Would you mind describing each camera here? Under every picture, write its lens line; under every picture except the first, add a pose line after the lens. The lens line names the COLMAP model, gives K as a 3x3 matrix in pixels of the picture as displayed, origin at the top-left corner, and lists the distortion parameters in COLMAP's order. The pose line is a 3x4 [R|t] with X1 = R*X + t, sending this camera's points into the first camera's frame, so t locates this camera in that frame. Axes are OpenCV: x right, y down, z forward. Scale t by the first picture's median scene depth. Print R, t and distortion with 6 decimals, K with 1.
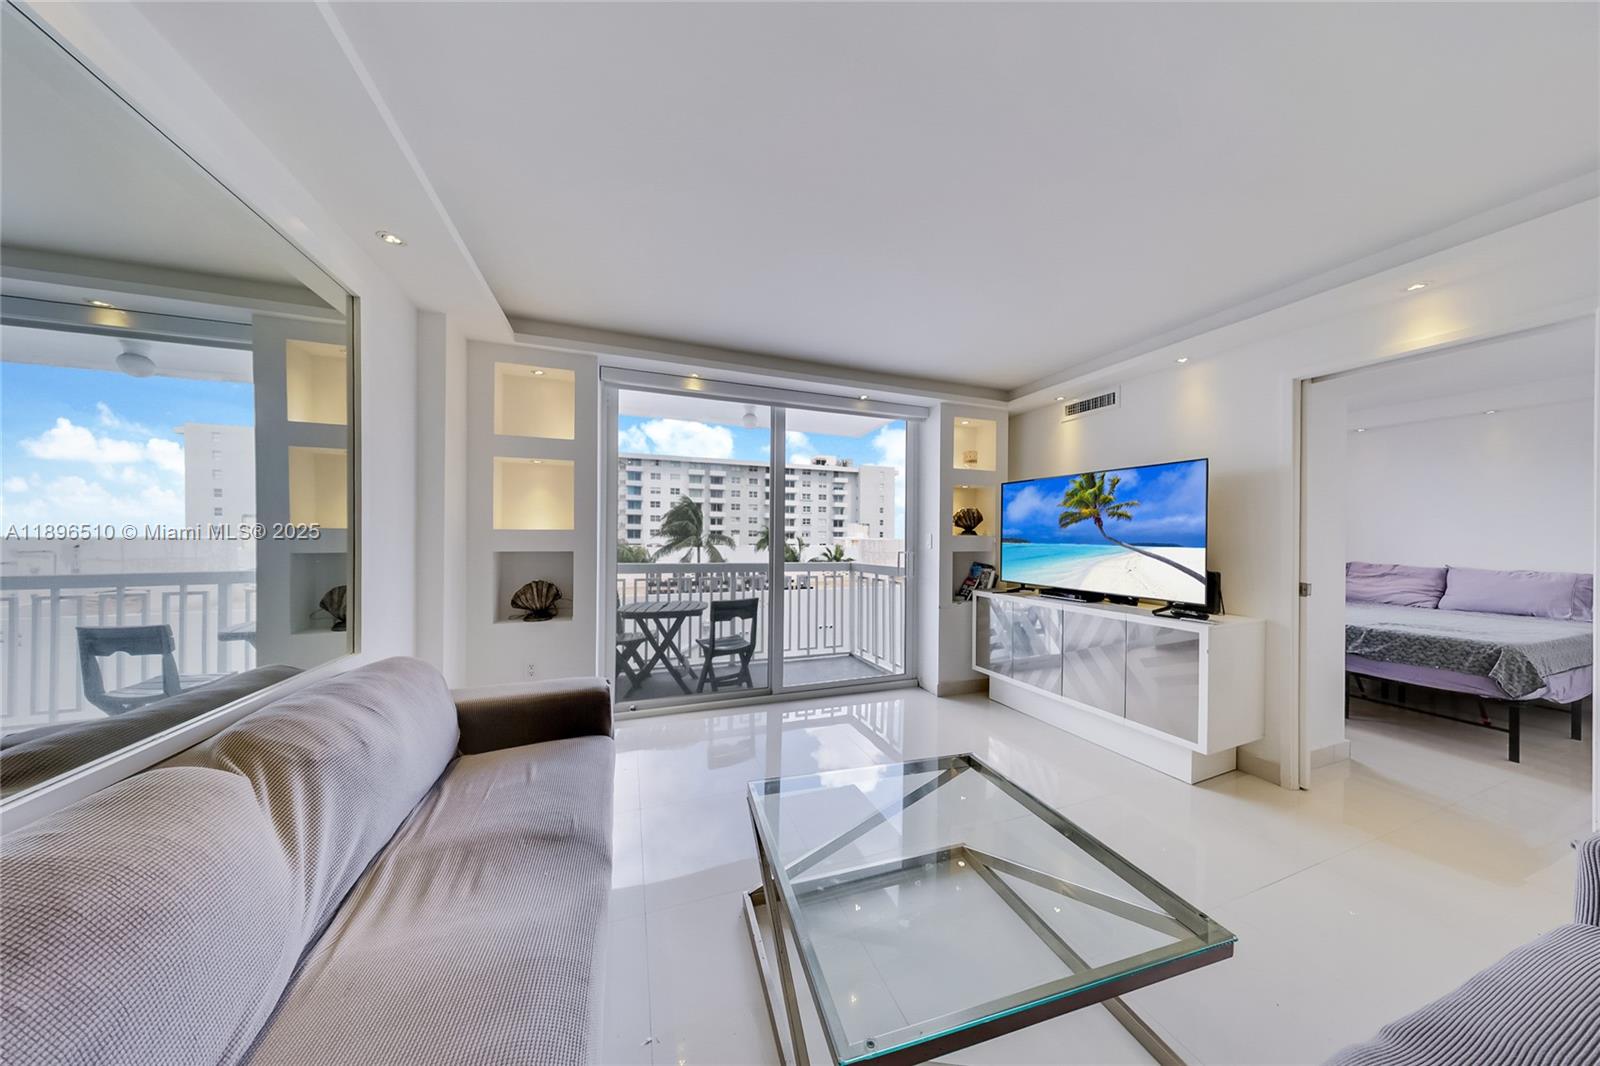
lens RADIAL K [[465.1, 0, 800.4], [0, 465.1, 540.7], [0, 0, 1]] dist [-0.000619, -0.000081]
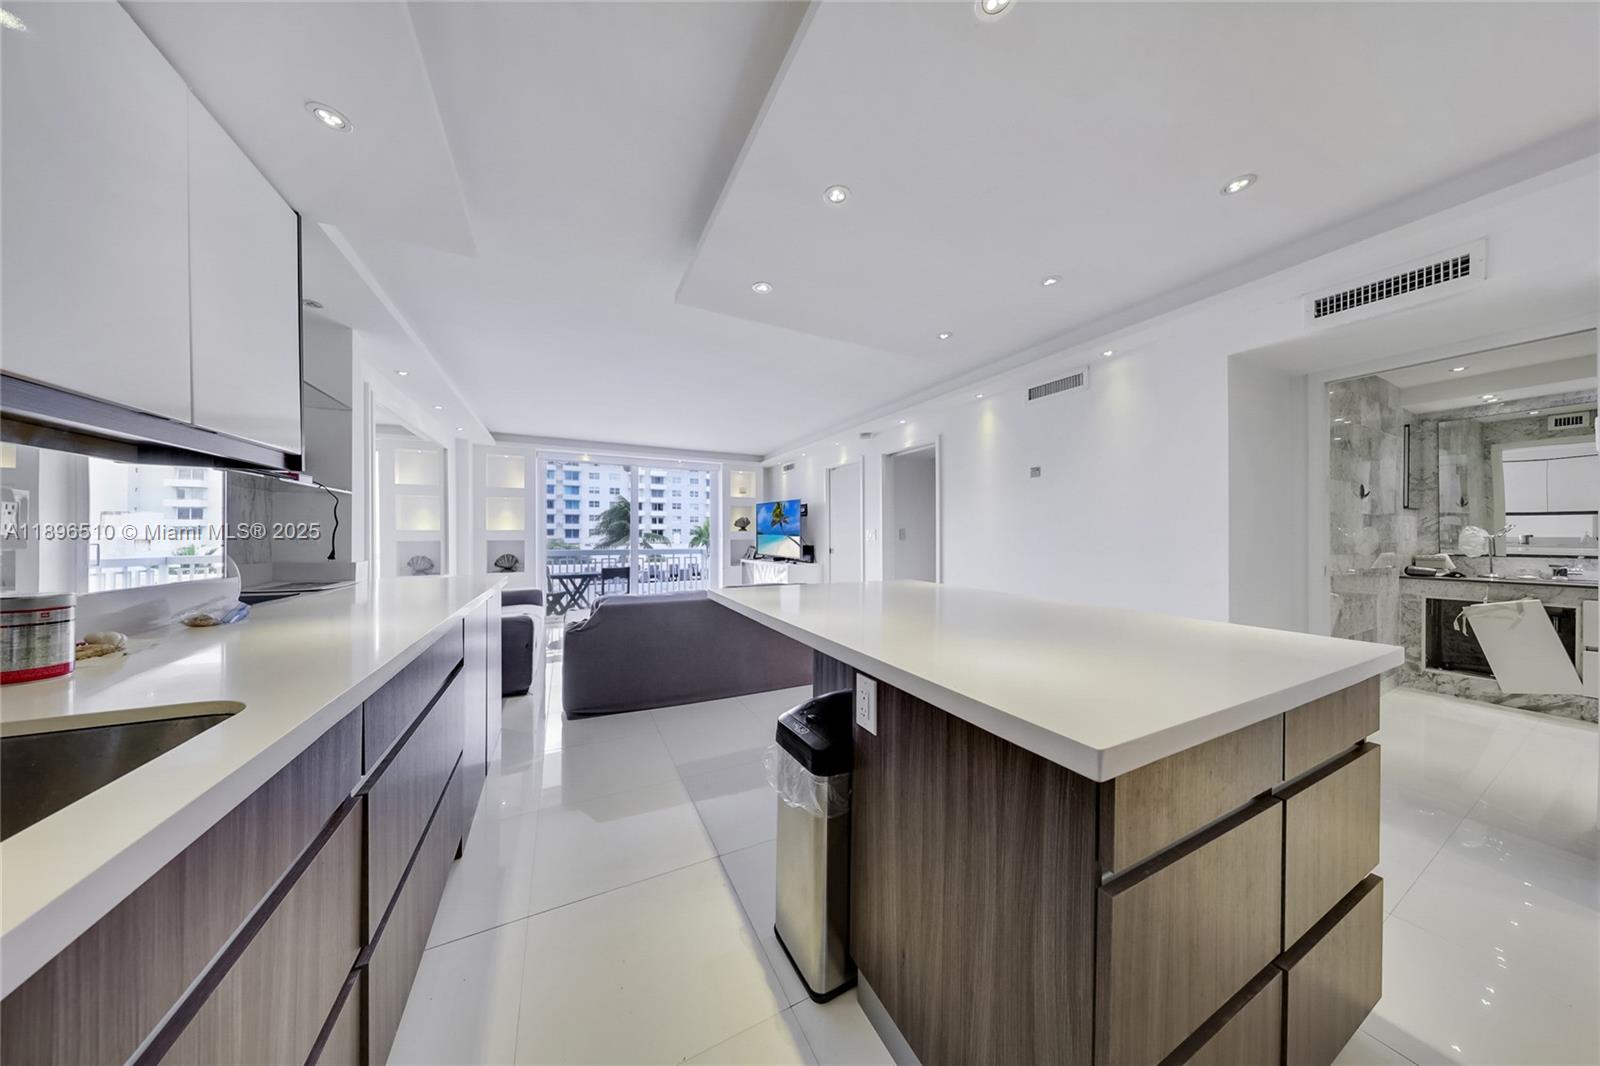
lens RADIAL K [[465.1, 0, 808.9], [0, 465.1, 536.4], [0, 0, 1]] dist [-0.000619, -0.000081]
pose [[0.992200, -0.009528, 0.124290, 0.380376], [0.010191, 0.999937, -0.004701, 0.020824], [-0.124237, 0.005931, 0.992235, -0.900027]]
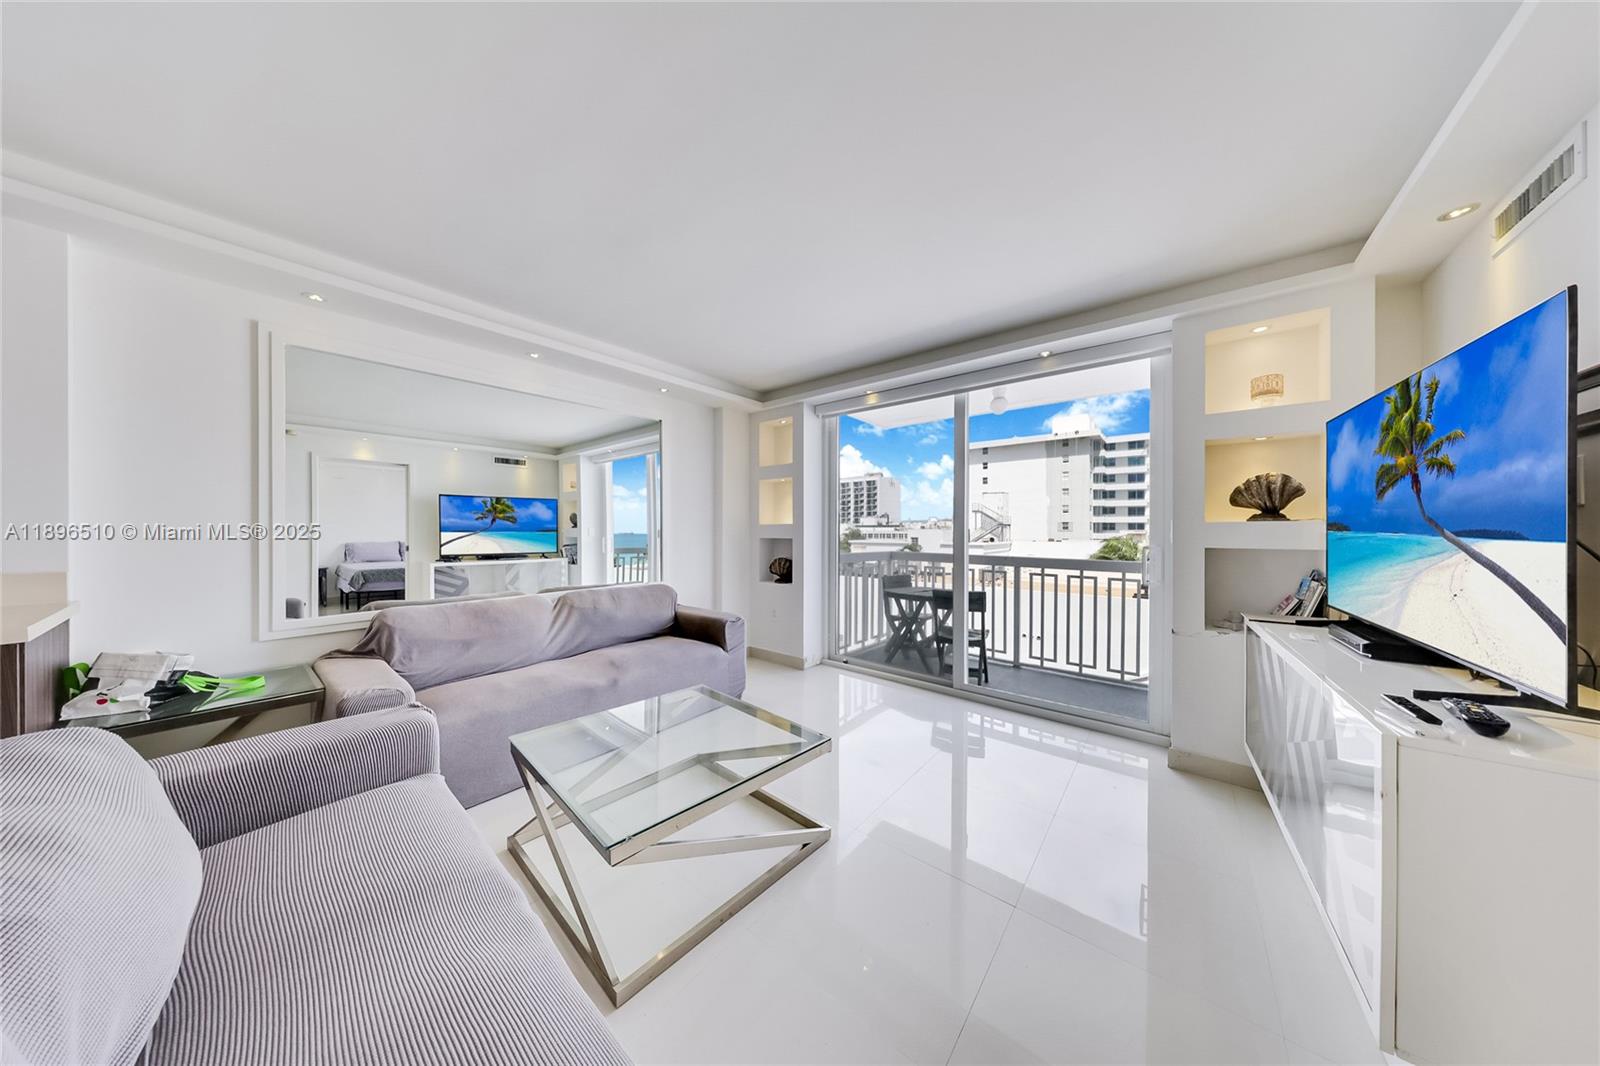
lens RADIAL K [[465.1, 0, 803.2], [0, 465.1, 533.6], [0, 0, 1]] dist [-0.000619, -0.000081]
pose [[0.501789, -0.000681, -0.864990, 0.553021], [-0.004096, 0.999987, -0.003163, 0.008329], [0.864980, 0.005131, 0.501779, 0.201762]]
